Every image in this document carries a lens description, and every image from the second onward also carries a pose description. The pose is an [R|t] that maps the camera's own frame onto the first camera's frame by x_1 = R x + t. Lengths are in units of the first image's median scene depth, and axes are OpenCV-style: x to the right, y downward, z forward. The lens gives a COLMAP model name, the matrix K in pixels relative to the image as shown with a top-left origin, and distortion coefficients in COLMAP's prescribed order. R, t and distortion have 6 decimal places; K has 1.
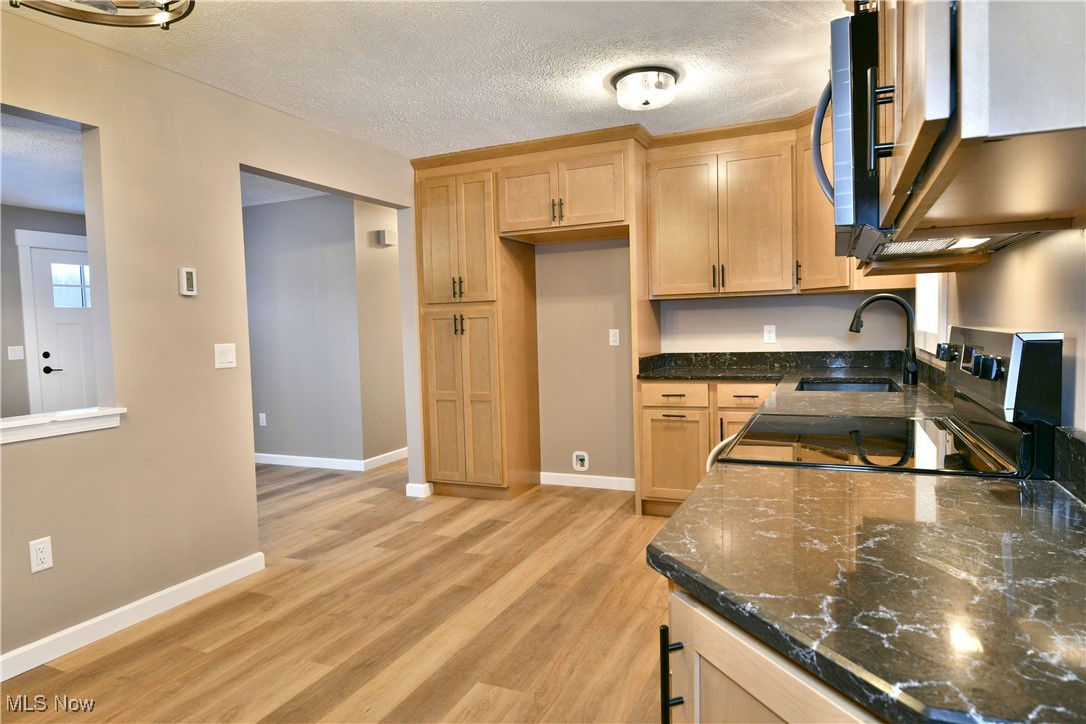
lens RADIAL K [[658.1, 0, 535.7], [0, 658.1, 363.5], [0, 0, 1]] dist [-0.006954, -0.008425]
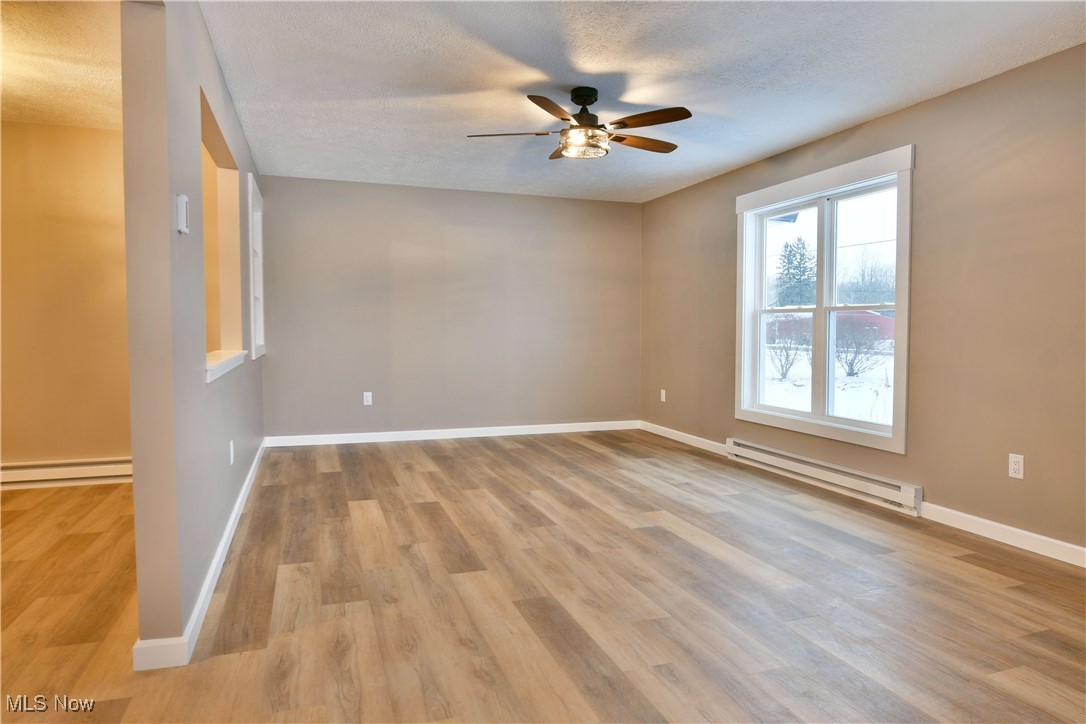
lens RADIAL K [[658.1, 0, 547.6], [0, 658.1, 361.0], [0, 0, 1]] dist [-0.006954, -0.008425]
pose [[-0.716966, 0.059500, -0.694564, -0.233295], [-0.026495, 0.993305, 0.112441, -0.039143], [0.696605, 0.099019, -0.710589, 1.356484]]
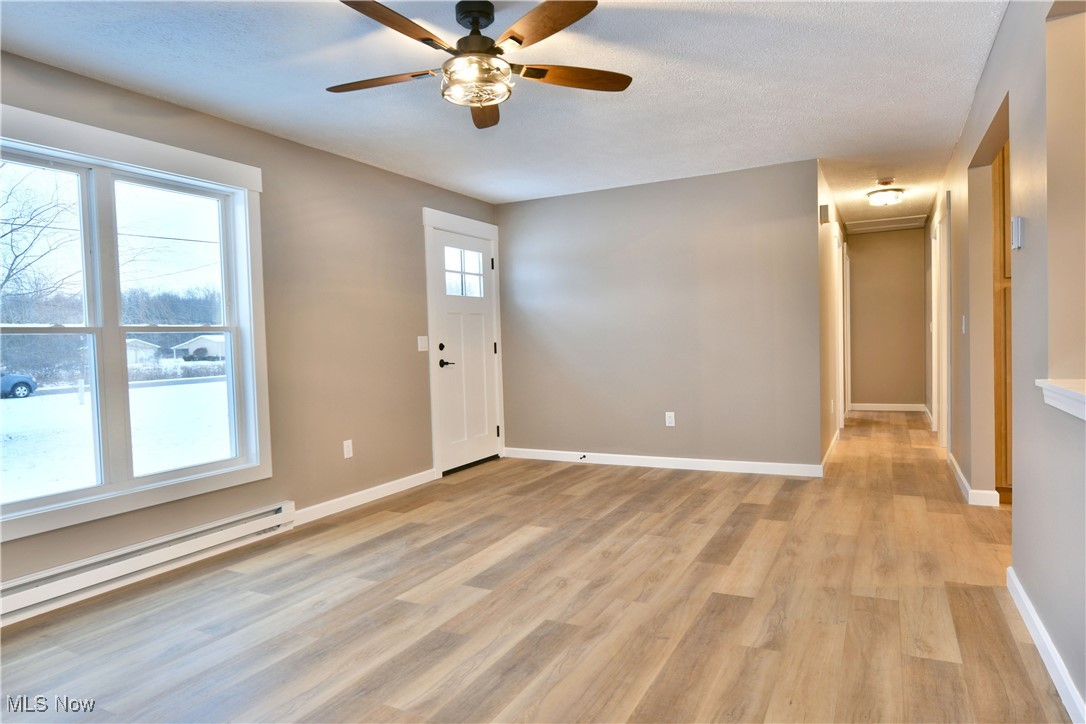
lens RADIAL K [[658.1, 0, 534.5], [0, 658.1, 368.6], [0, 0, 1]] dist [-0.006954, -0.008425]
pose [[0.997994, -0.001136, -0.063292, -0.807027], [0.000247, 0.999901, -0.014045, 0.043613], [0.063302, 0.014002, 0.997896, 0.135395]]
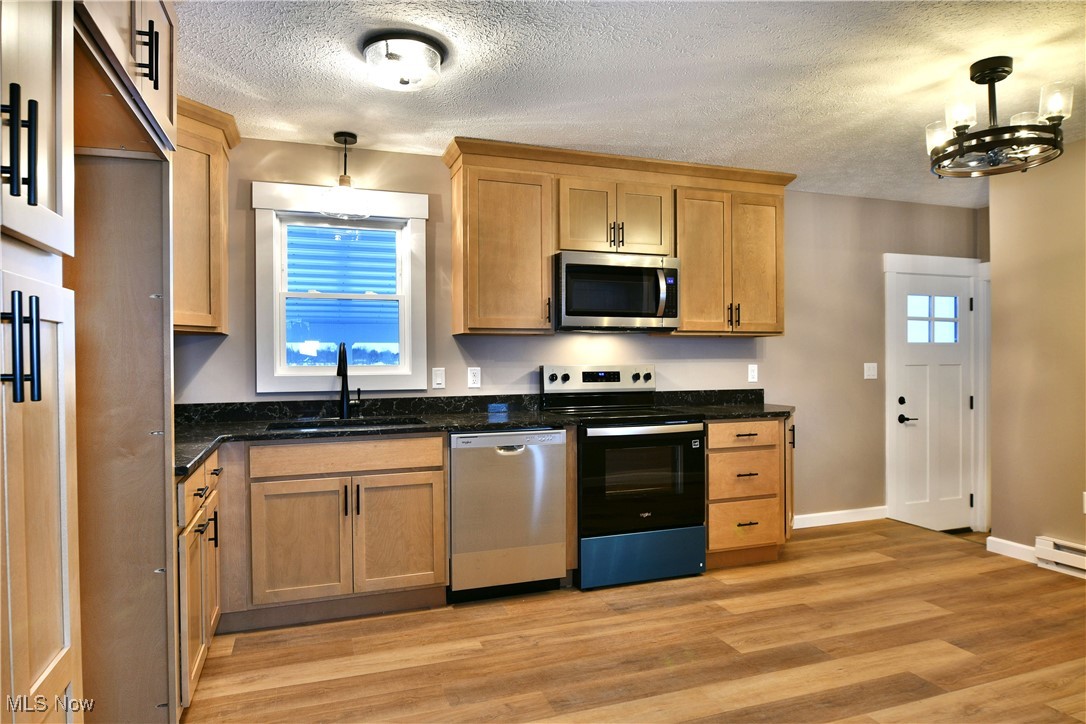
lens RADIAL K [[658.1, 0, 539.2], [0, 658.1, 365.2], [0, 0, 1]] dist [-0.006954, -0.008425]
pose [[-0.695239, 0.025574, 0.718323, -0.382396], [0.069151, 0.997111, 0.031429, -0.055678], [-0.715444, 0.071523, -0.694999, 1.117734]]
